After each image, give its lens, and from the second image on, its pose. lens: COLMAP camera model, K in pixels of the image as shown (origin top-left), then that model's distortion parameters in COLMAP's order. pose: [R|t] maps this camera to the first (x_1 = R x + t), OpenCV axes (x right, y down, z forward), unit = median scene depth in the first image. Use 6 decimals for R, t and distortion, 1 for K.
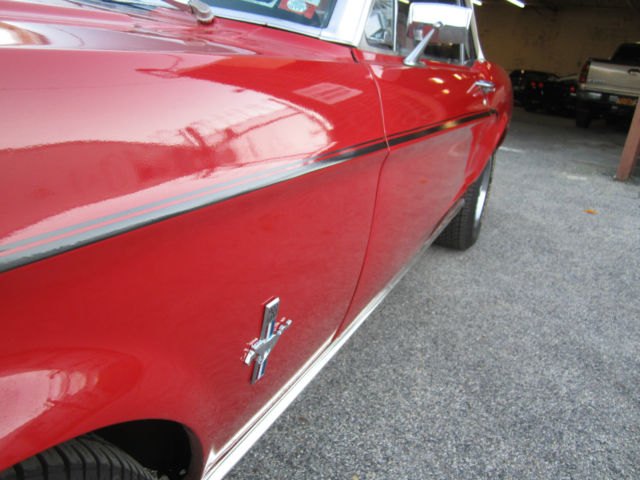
lens RADIAL K [[523.0, 0, 314.8], [0, 523.0, 239.0], [0, 0, 1]] dist [-0.050594, 0.016854]
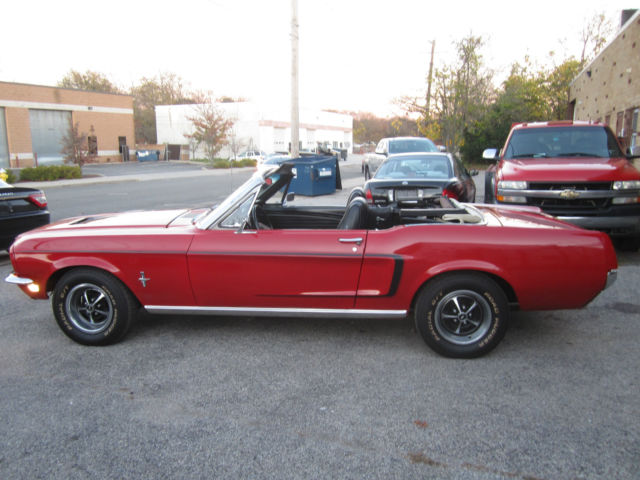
lens RADIAL K [[522.6, 0, 317.9], [0, 522.6, 241.2], [0, 0, 1]] dist [-0.043477, 0.009211]
pose [[0.303539, 0.061572, -0.950828, 1.922319], [-0.268834, 0.962901, -0.023468, -0.195445], [0.914107, 0.262739, 0.308830, 0.268917]]
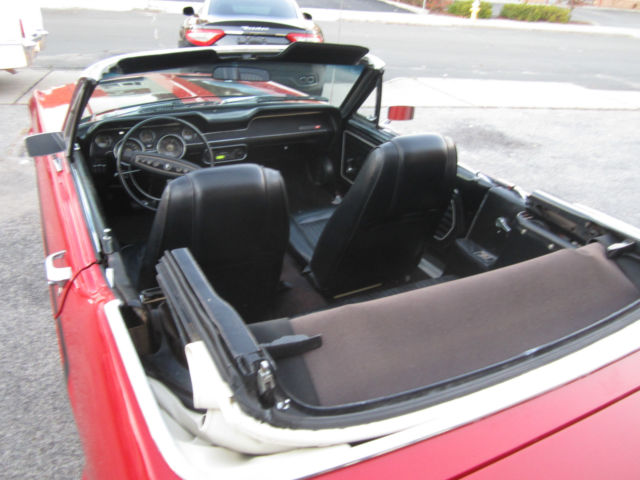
lens RADIAL K [[523.0, 0, 314.8], [0, 523.0, 239.0], [0, 0, 1]] dist [-0.050594, 0.016854]
pose [[-0.586816, 0.249088, -0.770456, 0.623656], [-0.373120, 0.761285, 0.530309, -0.801077], [0.718630, 0.598666, -0.353794, 1.381682]]
